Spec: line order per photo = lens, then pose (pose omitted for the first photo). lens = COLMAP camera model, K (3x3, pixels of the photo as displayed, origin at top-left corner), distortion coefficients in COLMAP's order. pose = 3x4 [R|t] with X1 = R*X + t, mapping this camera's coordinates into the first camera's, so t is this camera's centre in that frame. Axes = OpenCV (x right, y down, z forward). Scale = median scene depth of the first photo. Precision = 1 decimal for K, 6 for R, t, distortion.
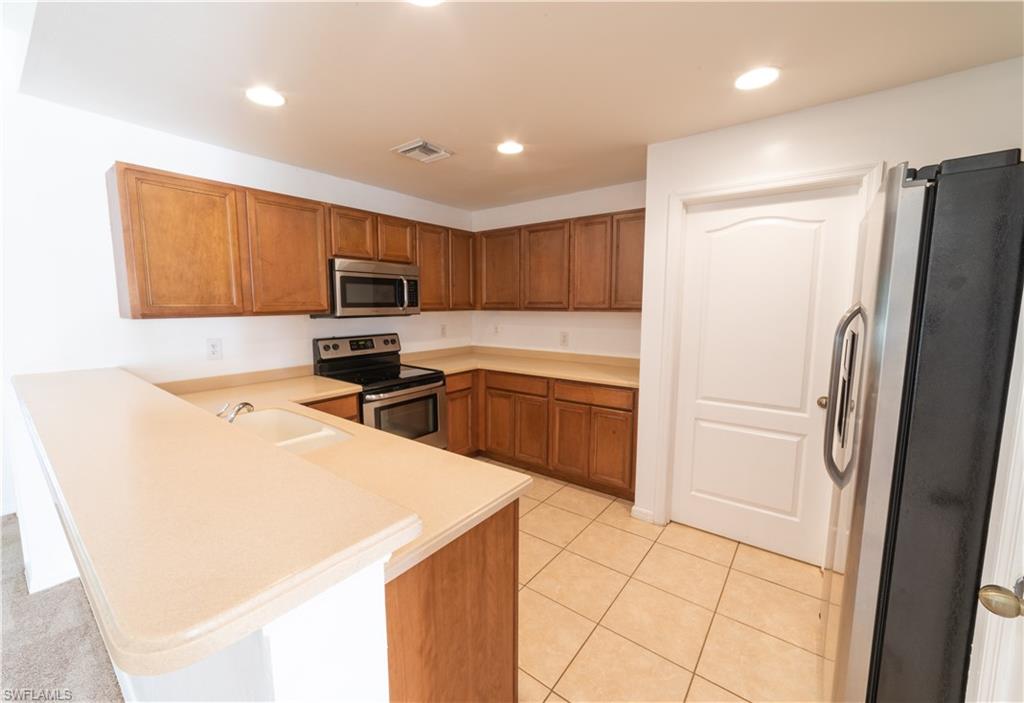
lens RADIAL K [[412.2, 0, 493.0], [0, 412.2, 353.5], [0, 0, 1]] dist [0.000886, 0.000106]
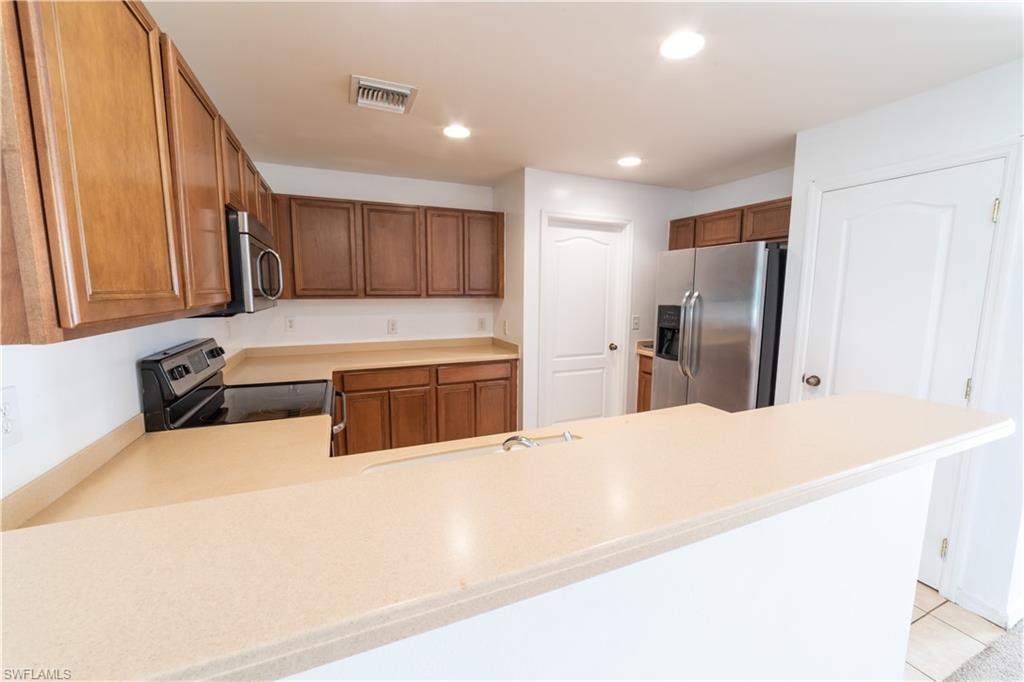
lens RADIAL K [[402.0, 0, 509.7], [0, 402.0, 338.7], [0, 0, 1]] dist [-0.017125, 0.000113]
pose [[0.472412, -0.104893, 0.875114, -0.630645], [0.100806, 0.992808, 0.064582, -0.049797], [-0.875594, 0.057708, 0.479588, 0.378224]]
